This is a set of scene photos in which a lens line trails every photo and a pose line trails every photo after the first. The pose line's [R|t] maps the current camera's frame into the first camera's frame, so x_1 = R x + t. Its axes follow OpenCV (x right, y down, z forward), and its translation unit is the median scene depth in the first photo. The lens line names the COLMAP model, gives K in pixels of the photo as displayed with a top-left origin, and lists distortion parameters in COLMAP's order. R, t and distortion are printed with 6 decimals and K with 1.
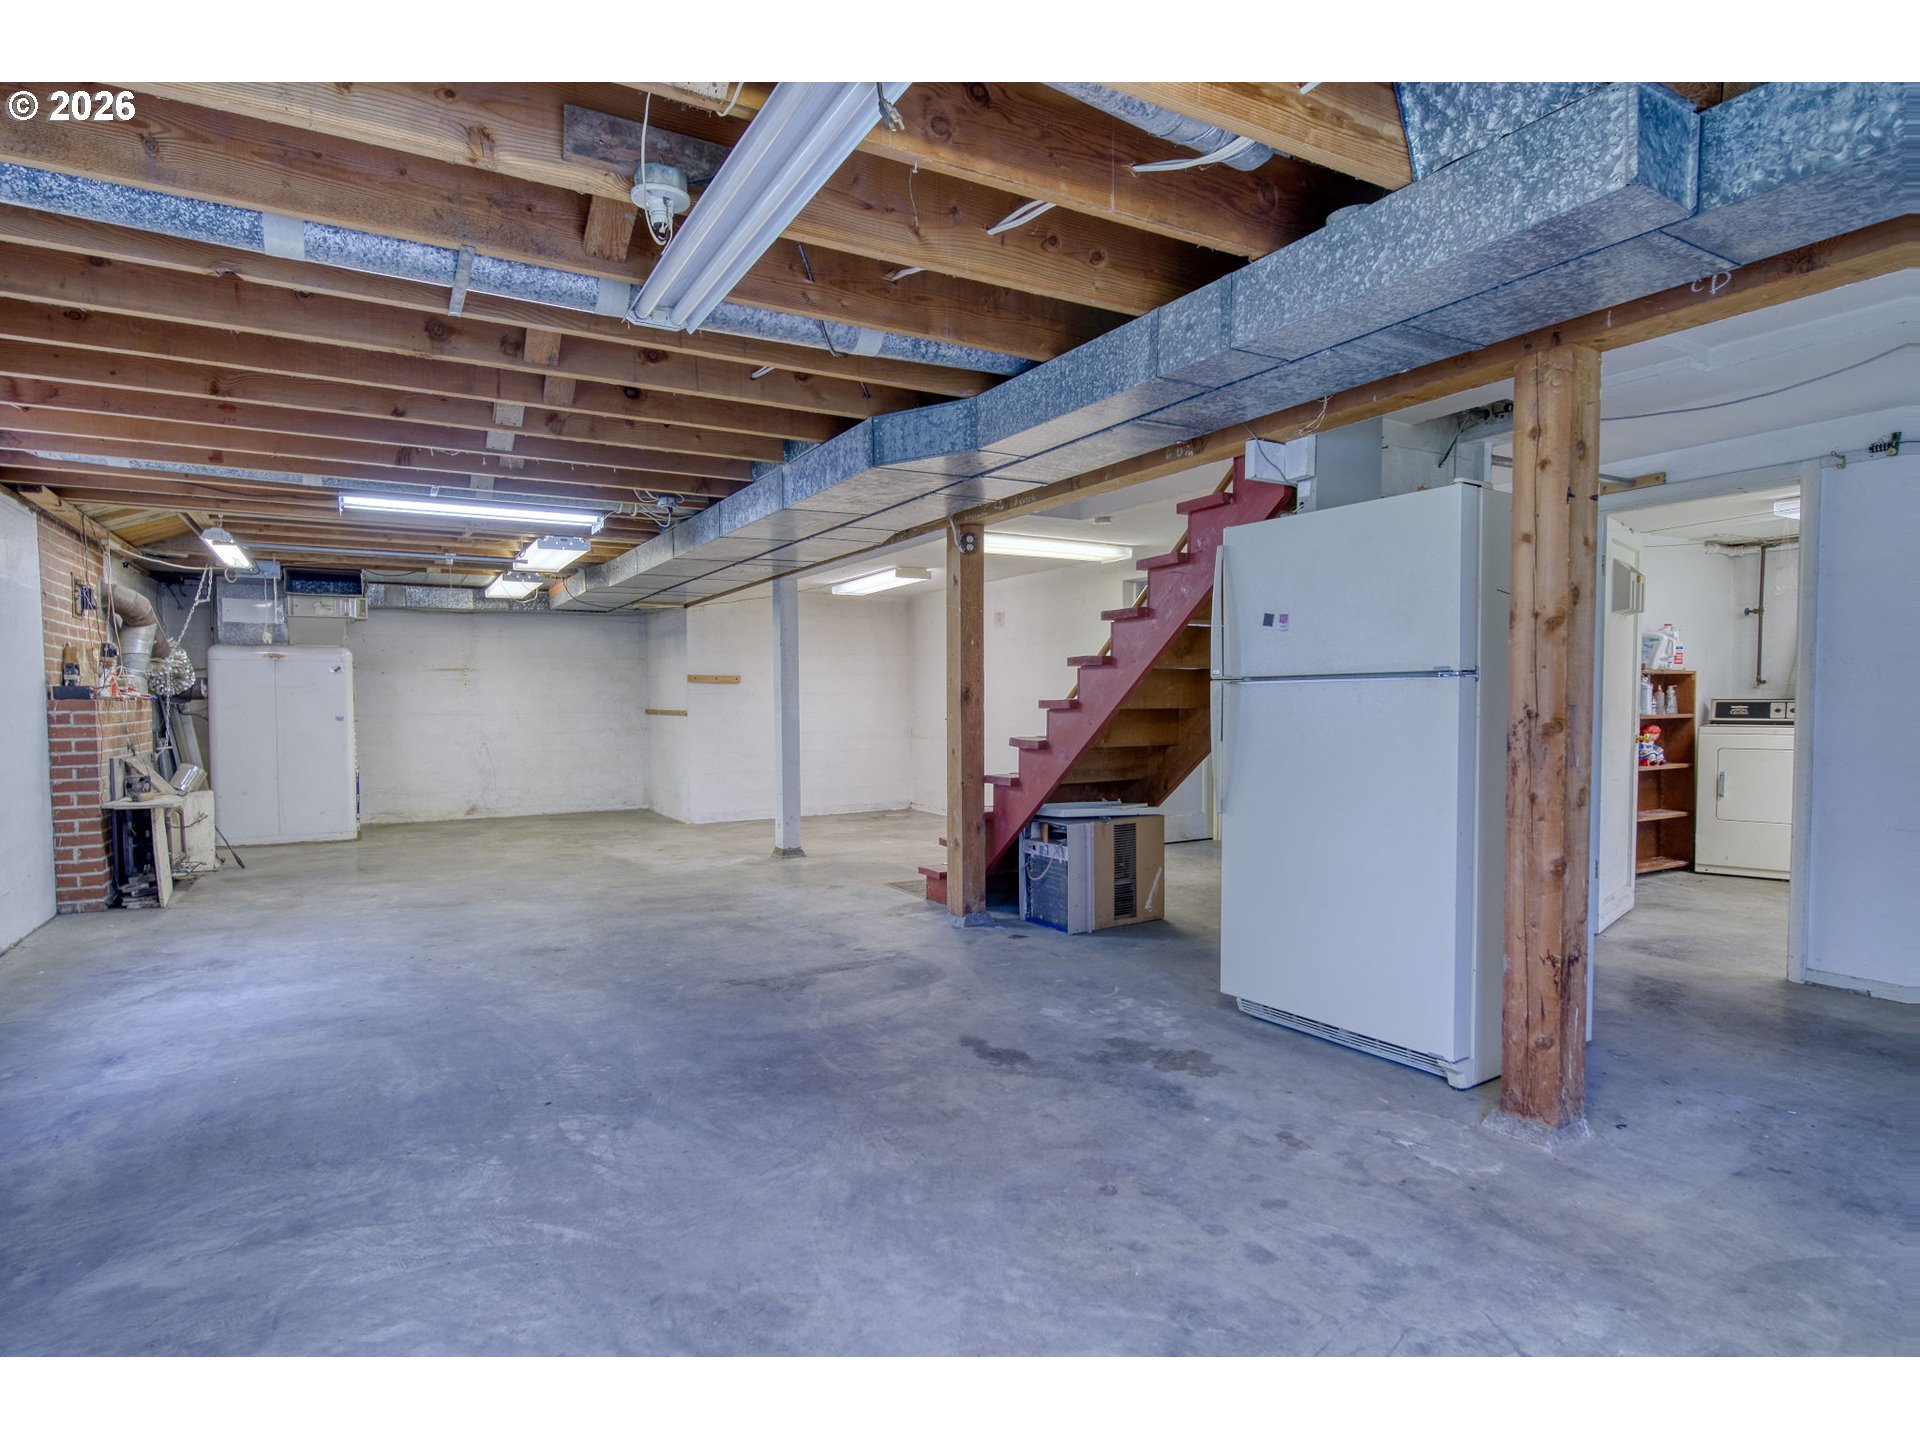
lens RADIAL K [[1008.5, 0, 950.2], [0, 1008.5, 733.5], [0, 0, 1]] dist [0.005478, 0.000914]
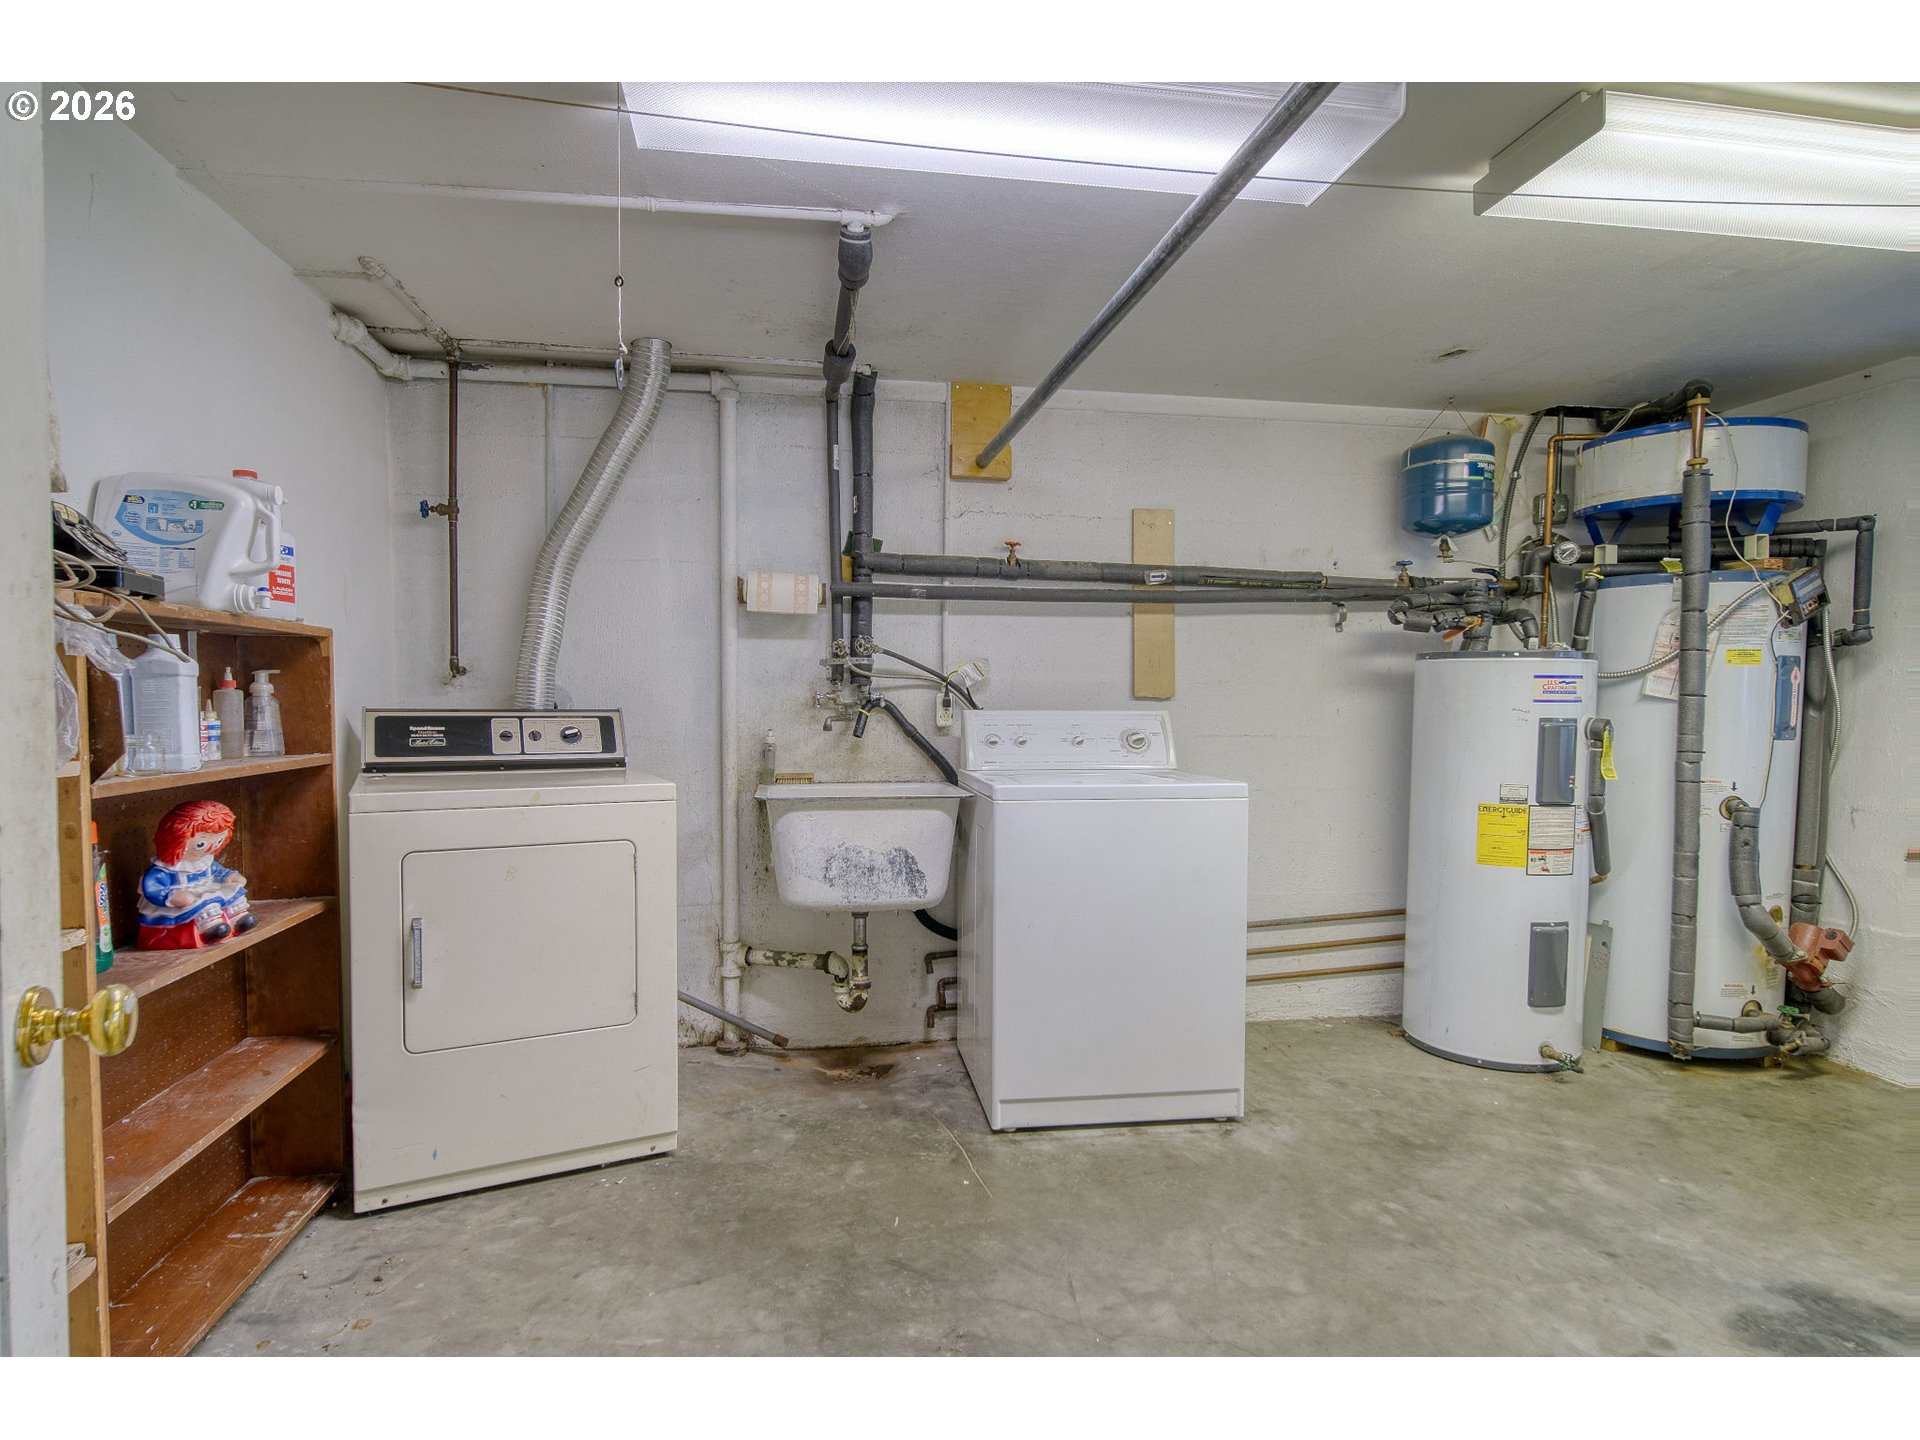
lens RADIAL K [[1008.5, 0, 951.2], [0, 1008.5, 735.1], [0, 0, 1]] dist [0.005478, 0.000914]
pose [[0.344252, -0.028656, 0.938440, 0.485680], [0.026602, 0.999431, 0.020760, -0.027443], [-0.938500, 0.017817, 0.344818, 0.684320]]
